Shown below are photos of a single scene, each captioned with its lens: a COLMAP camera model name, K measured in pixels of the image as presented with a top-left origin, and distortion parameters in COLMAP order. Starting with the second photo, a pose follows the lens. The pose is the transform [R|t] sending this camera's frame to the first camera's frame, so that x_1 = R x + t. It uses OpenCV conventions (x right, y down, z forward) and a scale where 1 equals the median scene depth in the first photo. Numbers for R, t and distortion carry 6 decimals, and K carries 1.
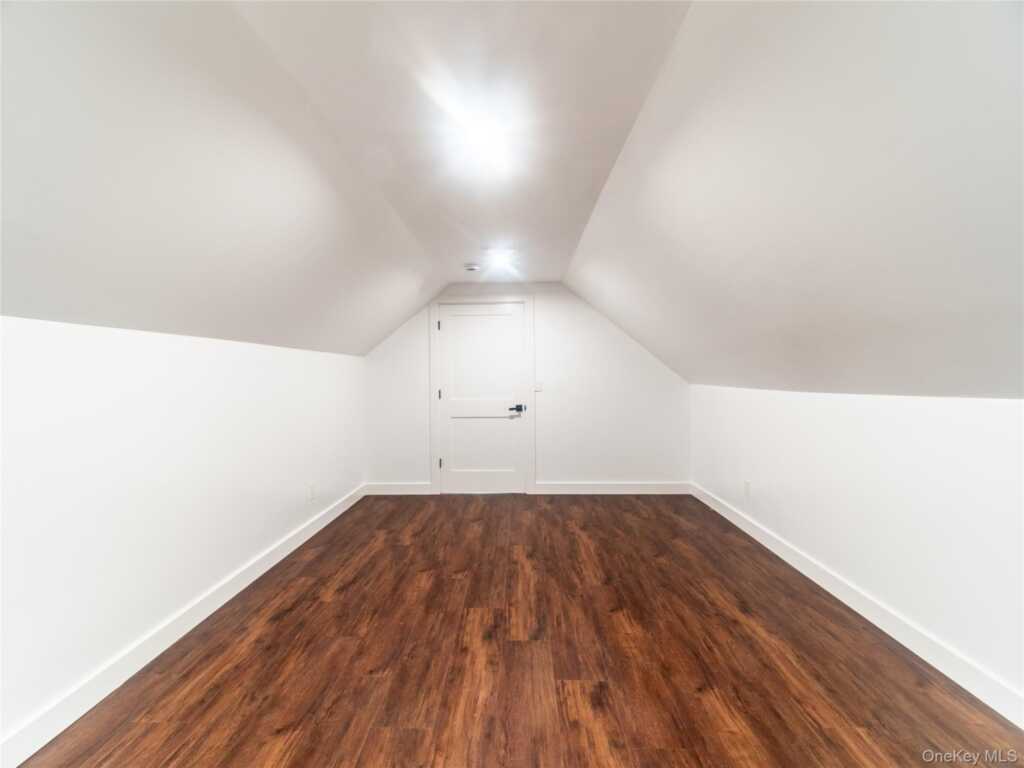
lens RADIAL K [[457.0, 0, 508.2], [0, 457.0, 379.0], [0, 0, 1]] dist [0.005280, -0.007910]
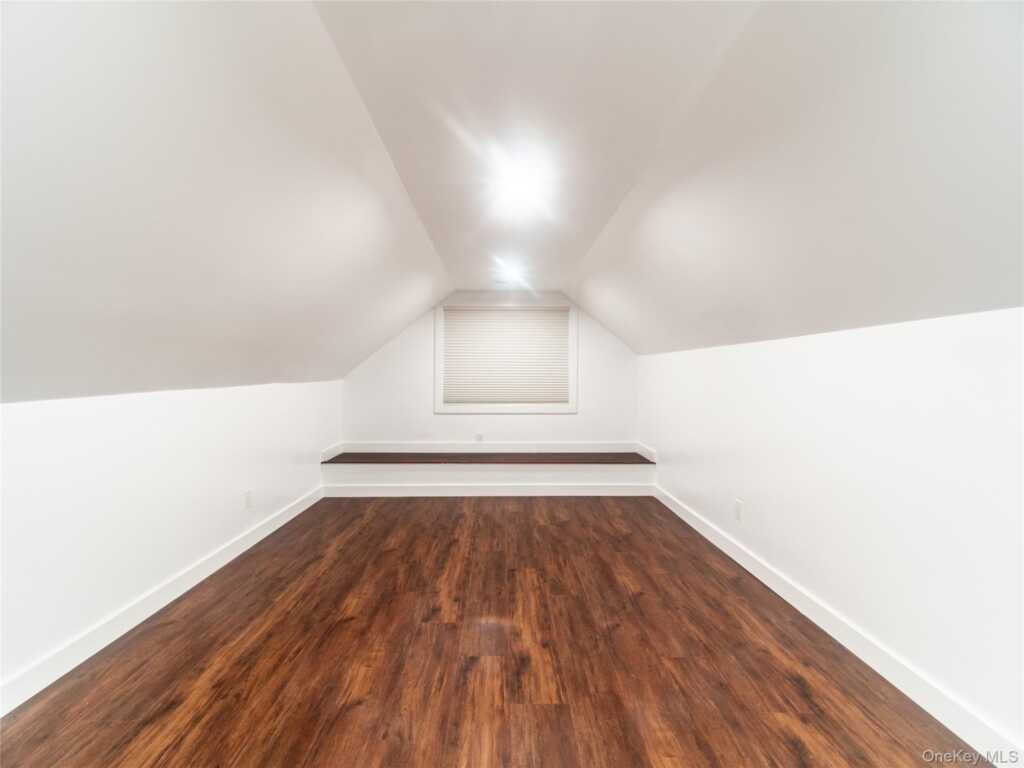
lens RADIAL K [[457.0, 0, 508.2], [0, 457.0, 379.0], [0, 0, 1]] dist [0.005280, -0.007910]
pose [[-0.999199, 0.005701, -0.039615, 0.021615], [0.004949, 0.999806, 0.019053, -0.014859], [0.039716, 0.018842, -0.999033, 1.912472]]
